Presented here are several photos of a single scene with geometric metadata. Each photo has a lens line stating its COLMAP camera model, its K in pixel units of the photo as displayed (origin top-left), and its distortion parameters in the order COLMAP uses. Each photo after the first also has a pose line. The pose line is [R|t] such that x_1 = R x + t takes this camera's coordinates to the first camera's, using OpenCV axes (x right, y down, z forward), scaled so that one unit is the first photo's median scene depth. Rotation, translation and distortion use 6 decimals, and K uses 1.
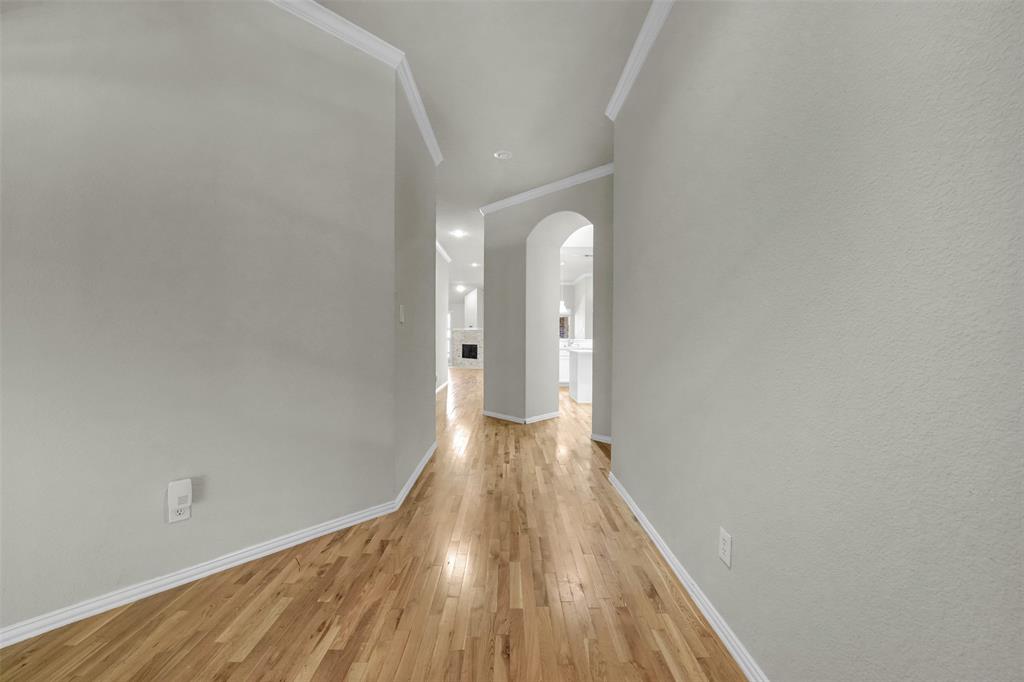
lens RADIAL K [[375.0, 0, 506.7], [0, 375.0, 344.8], [0, 0, 1]] dist [-0.002495, 0.000024]
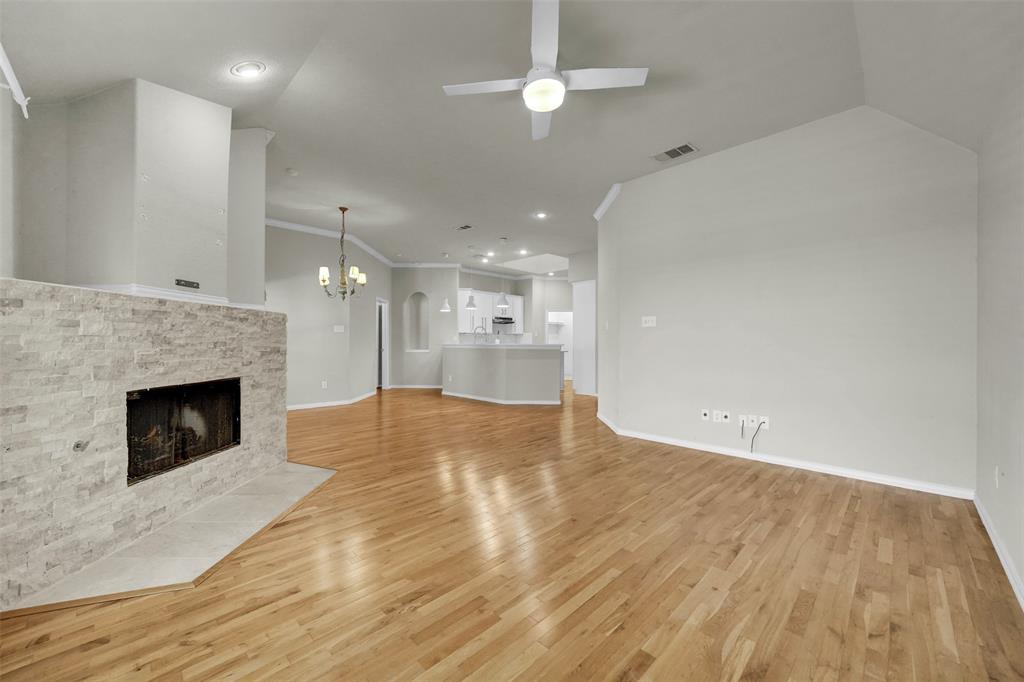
lens RADIAL K [[392.4, 0, 508.0], [0, 392.4, 342.7], [0, 0, 1]] dist [-0.001586, -0.000009]
pose [[-0.701927, -0.007720, 0.712207, -0.341383], [0.008521, 0.999779, 0.019235, -0.022985], [-0.712198, 0.019570, -0.701706, 1.041820]]
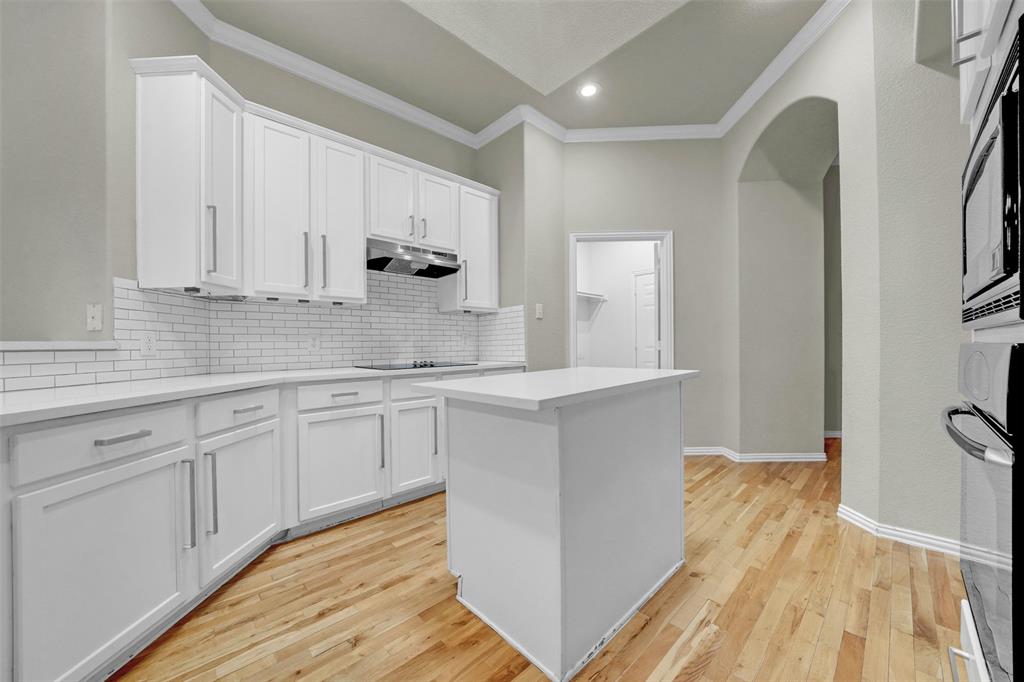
lens RADIAL K [[375.0, 0, 506.7], [0, 375.0, 344.8], [0, 0, 1]] dist [-0.002495, 0.000024]
pose [[-0.677319, 0.004088, 0.735678, 0.034461], [0.026492, 0.999472, 0.018837, -0.007650], [-0.735212, 0.032248, -0.677070, 0.607598]]
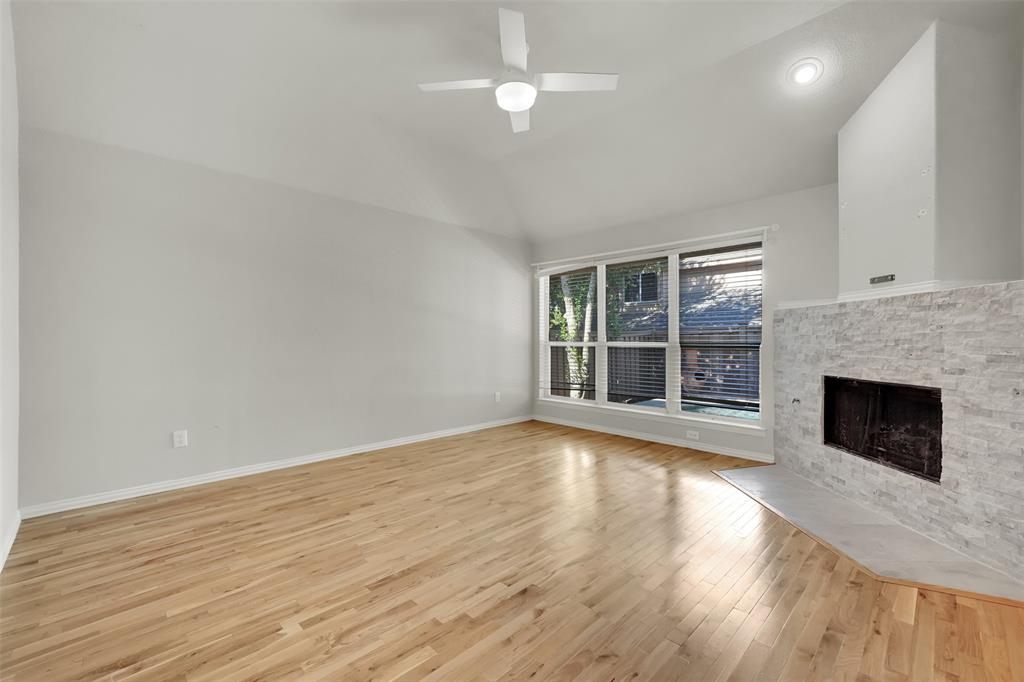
lens RADIAL K [[427.8, 0, 512.0], [0, 427.8, 341.0], [0, 0, 1]] dist [0.001860, 0.000303]
pose [[0.700240, -0.004350, -0.713895, -0.075626], [-0.009435, 0.999838, -0.015347, -0.015373], [0.713846, 0.017482, 0.700085, 0.754206]]
